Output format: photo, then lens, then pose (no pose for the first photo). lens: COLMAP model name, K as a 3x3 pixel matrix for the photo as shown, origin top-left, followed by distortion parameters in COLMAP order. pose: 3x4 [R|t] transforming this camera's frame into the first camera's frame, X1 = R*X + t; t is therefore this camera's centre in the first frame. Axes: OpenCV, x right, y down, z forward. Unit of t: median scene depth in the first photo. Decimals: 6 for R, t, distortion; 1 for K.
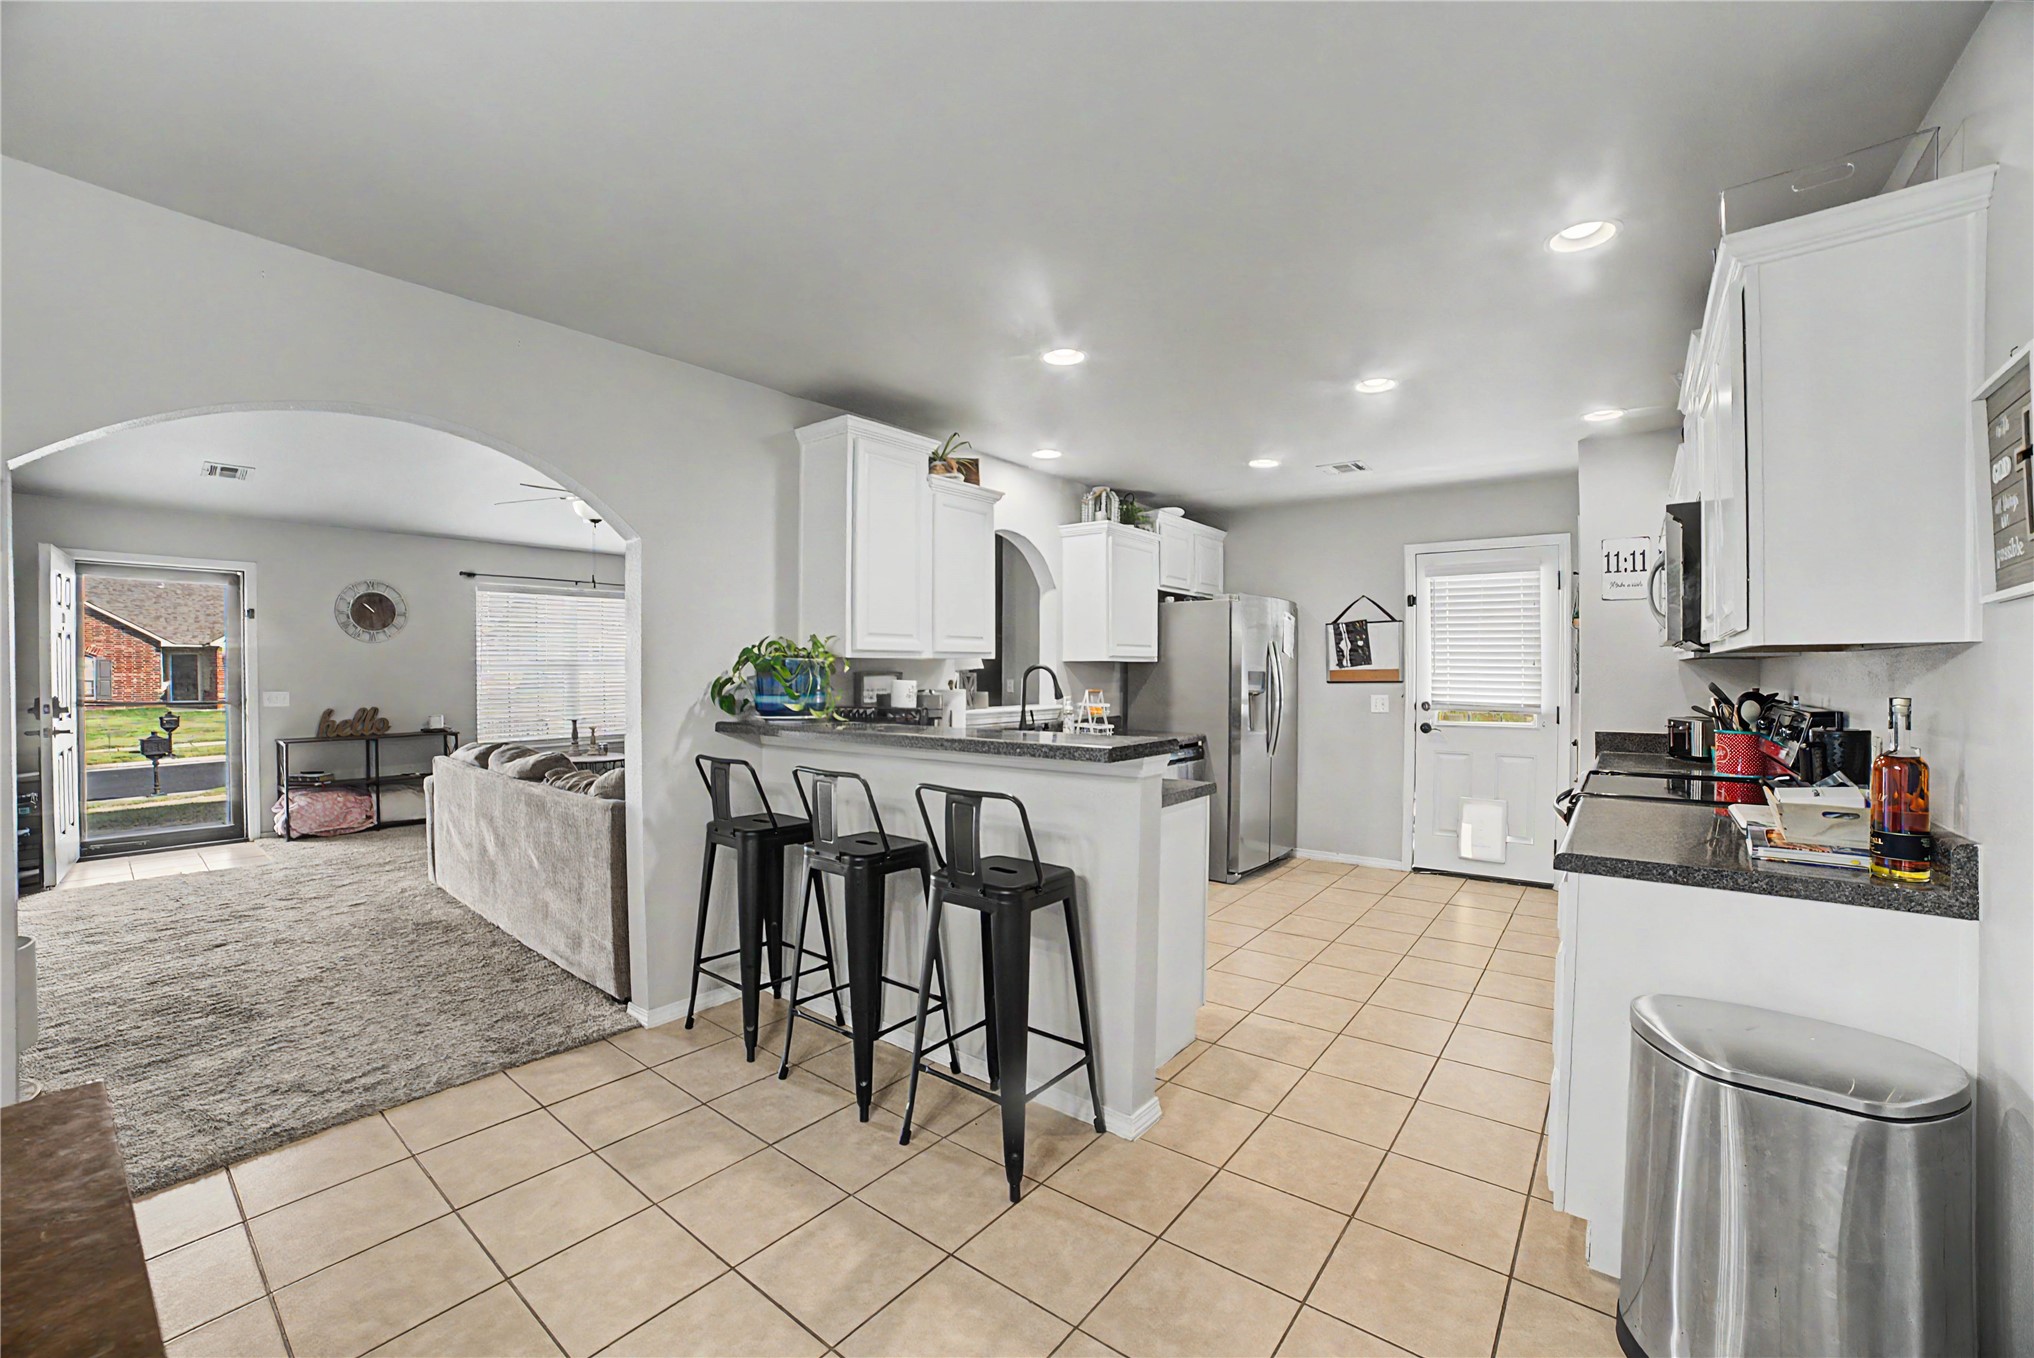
lens RADIAL K [[816.7, 0, 1010.5], [0, 816.7, 675.9], [0, 0, 1]] dist [-0.074736, 0.015418]
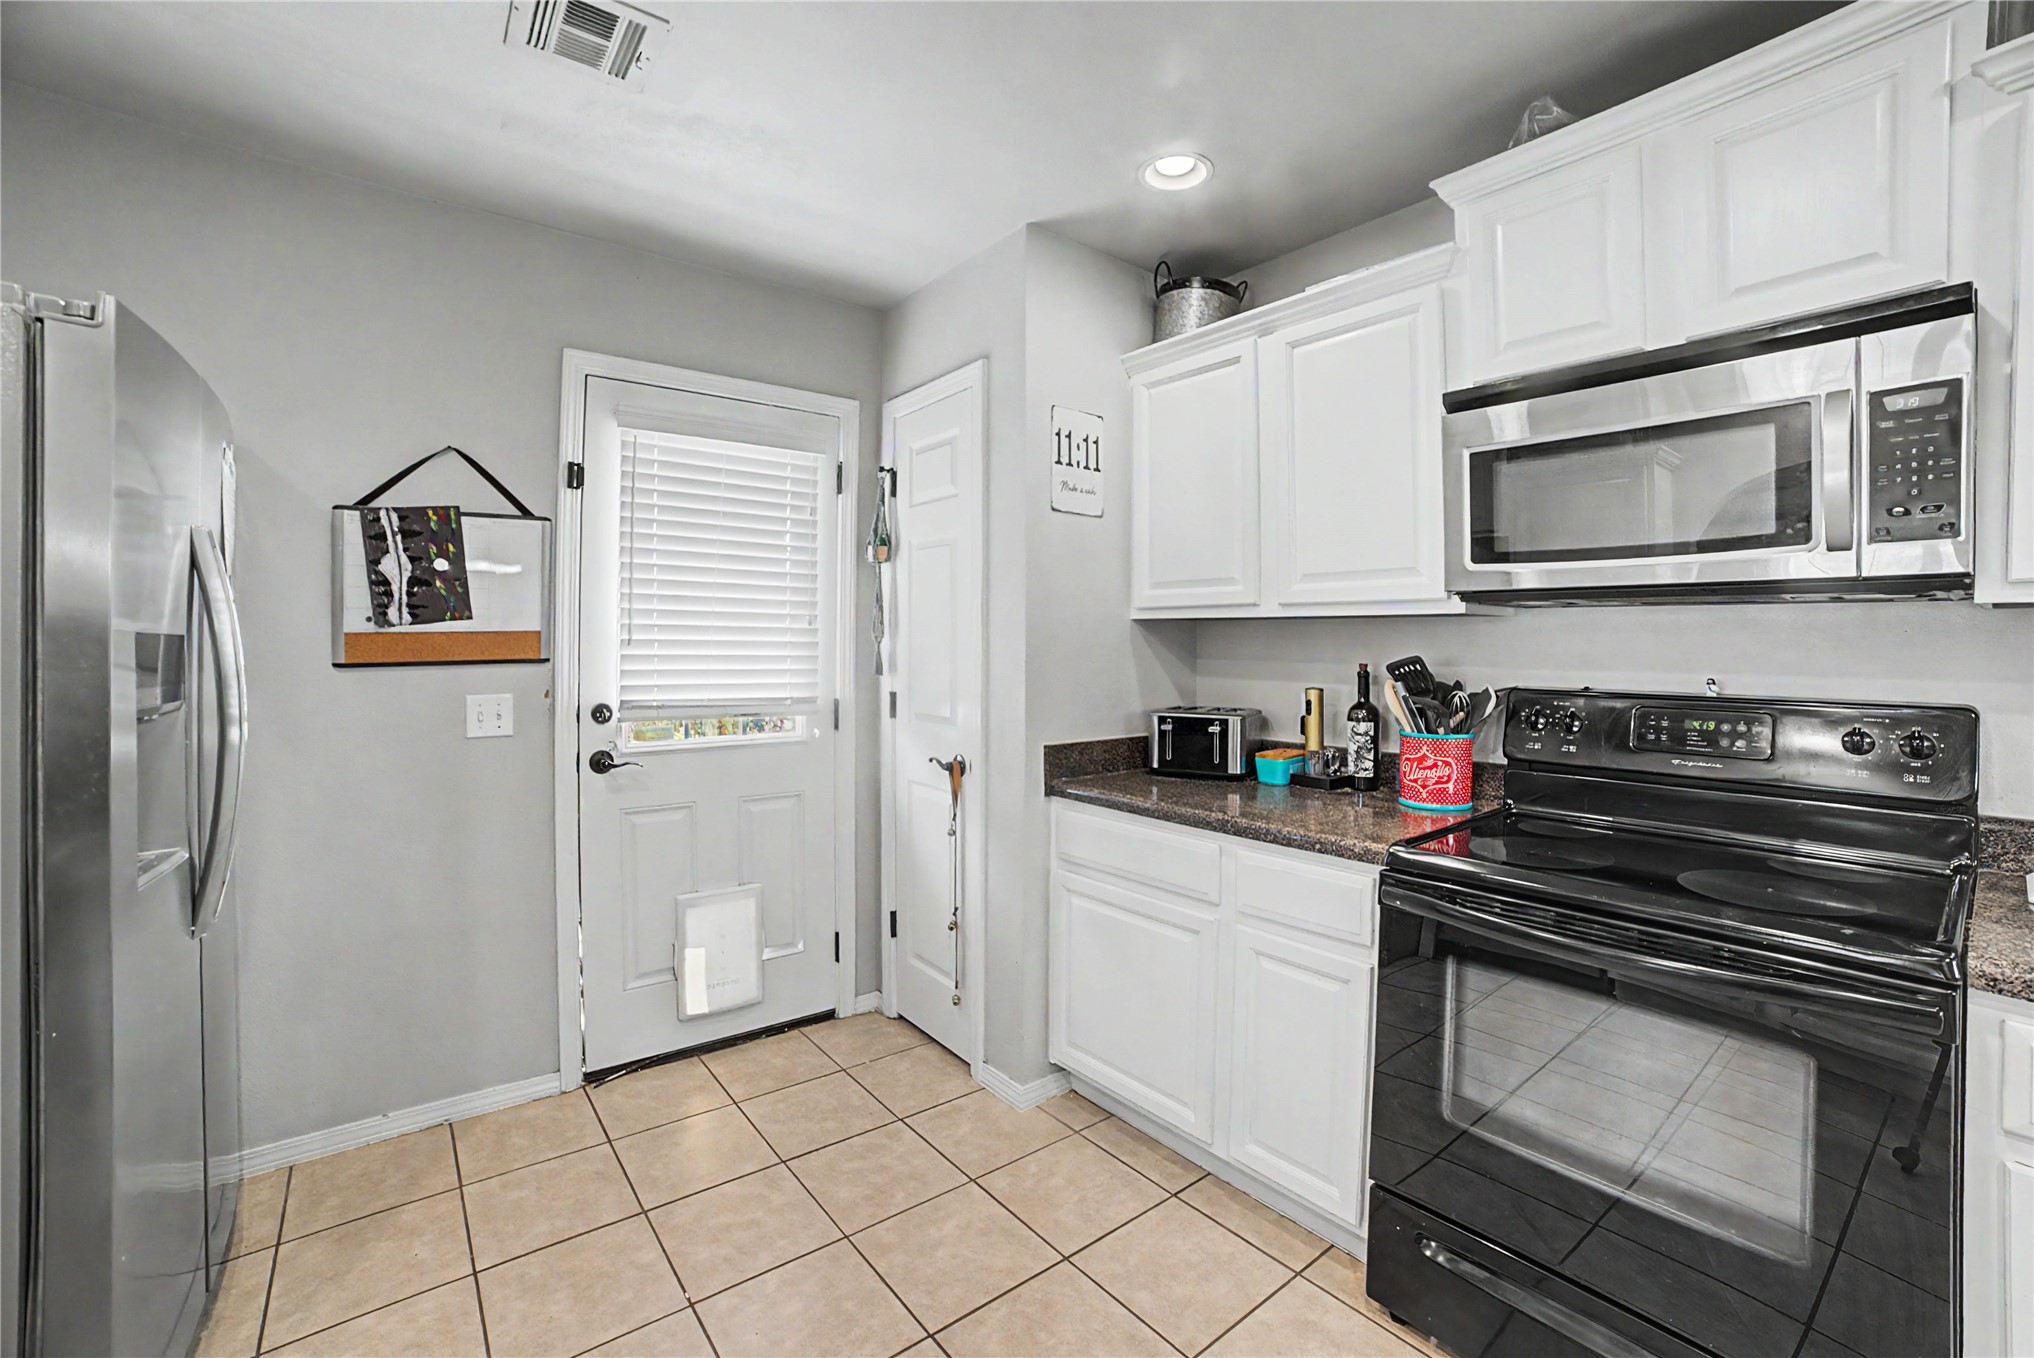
lens RADIAL K [[874.9, 0, 1018.1], [0, 874.9, 651.5], [0, 0, 1]] dist [-0.046534, 0.000050]
pose [[0.261800, -0.010653, 0.965063, 0.114531], [0.001945, 0.999943, 0.010511, -0.002290], [-0.965120, -0.000874, 0.261806, 0.680092]]
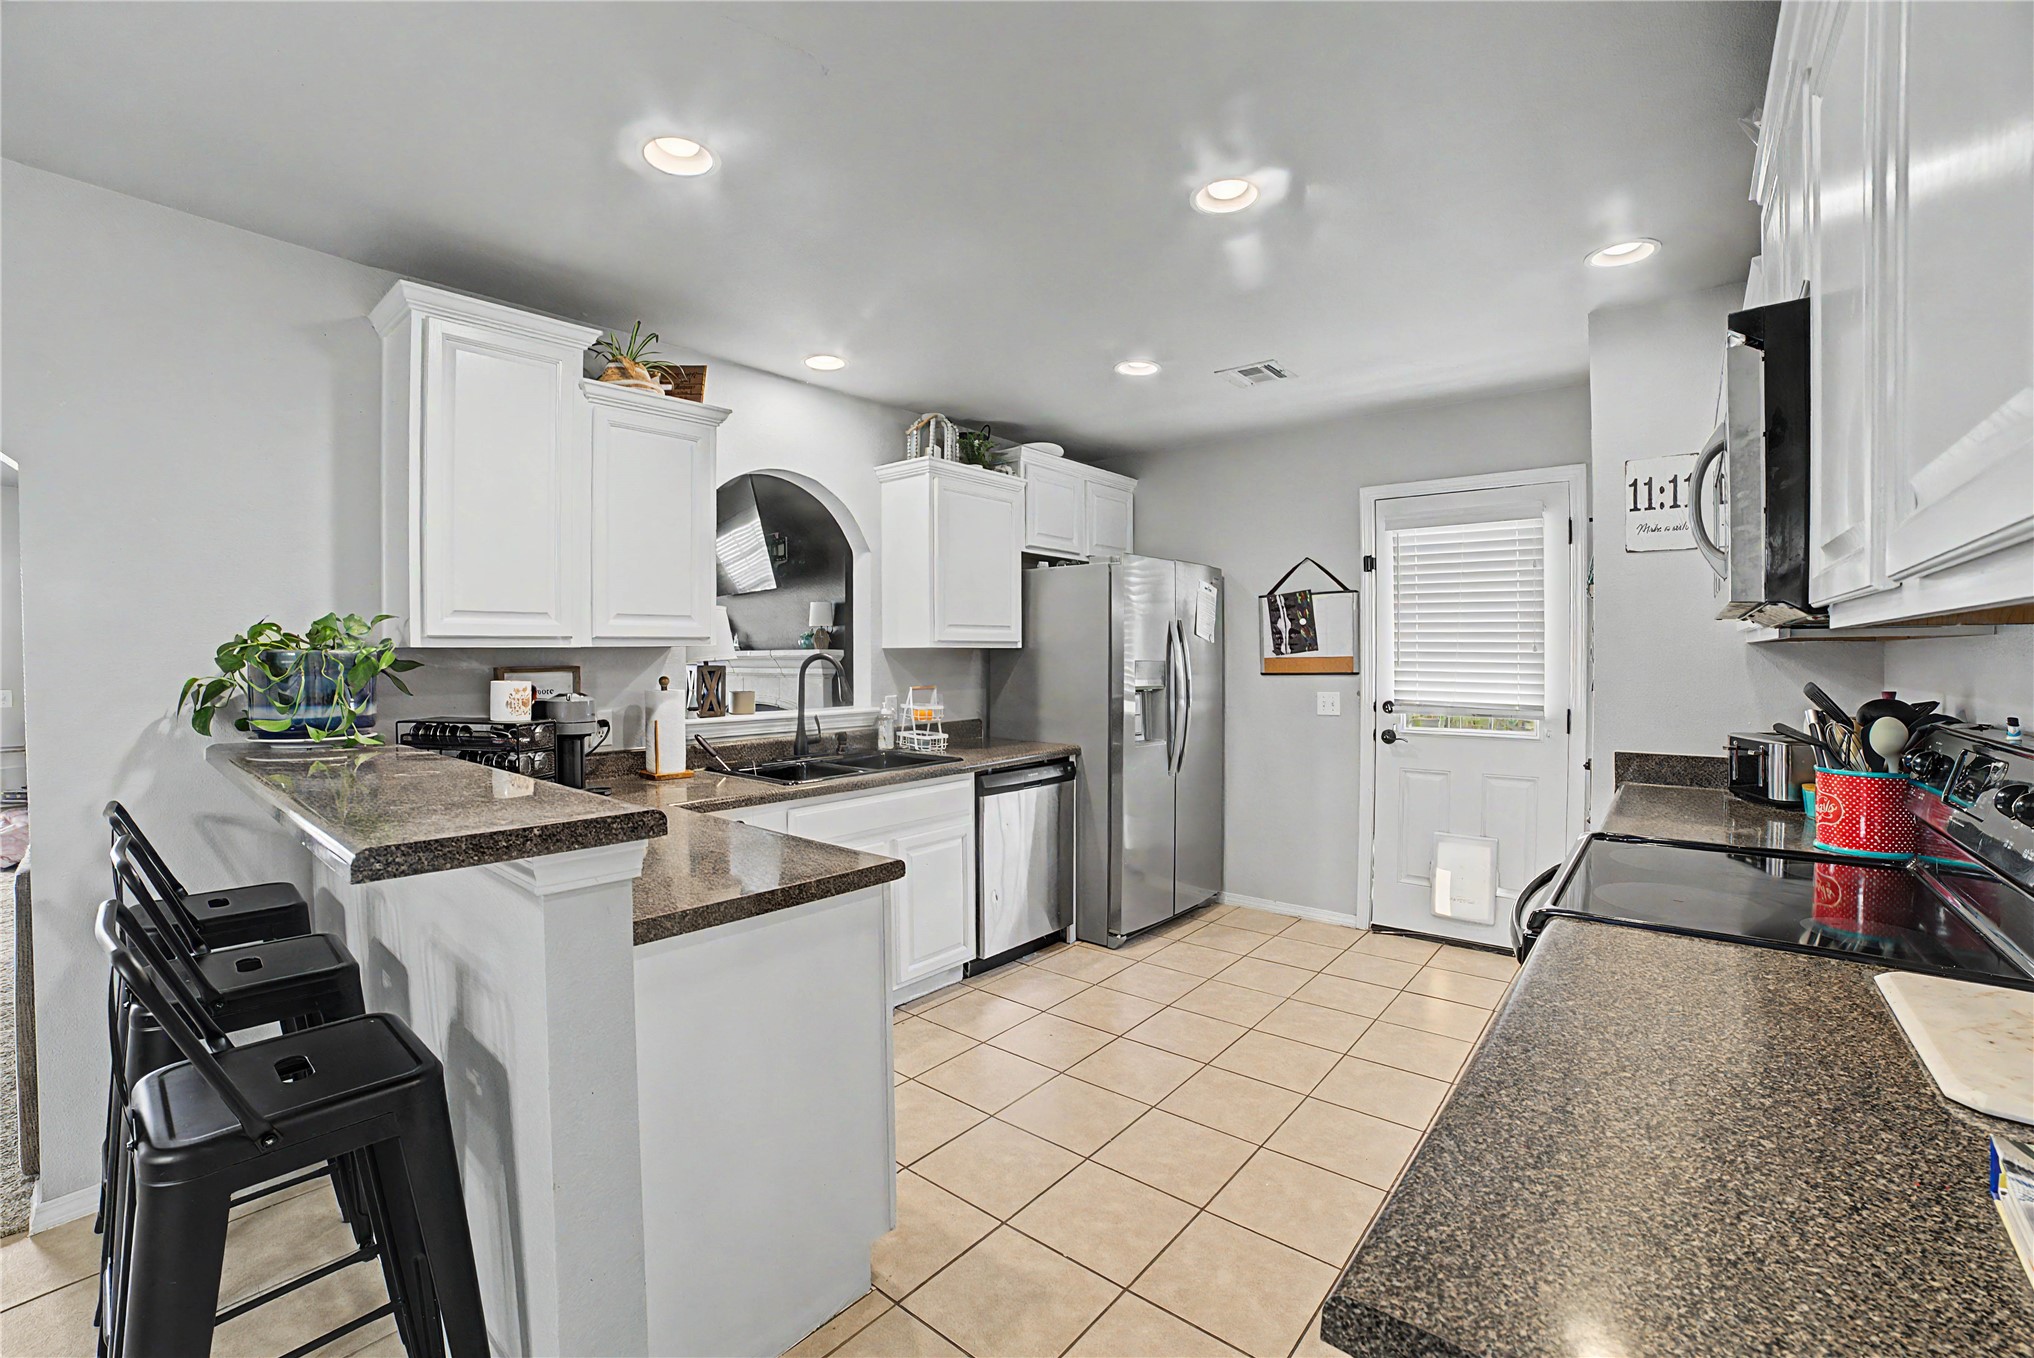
lens RADIAL K [[838.2, 0, 991.6], [0, 838.2, 670.2], [0, 0, 1]] dist [-0.085090, 0.021425]
pose [[0.998815, -0.003754, -0.048516, 0.202082], [0.004269, 0.999935, 0.010528, -0.005667], [0.048473, -0.010723, 0.998767, 0.242043]]
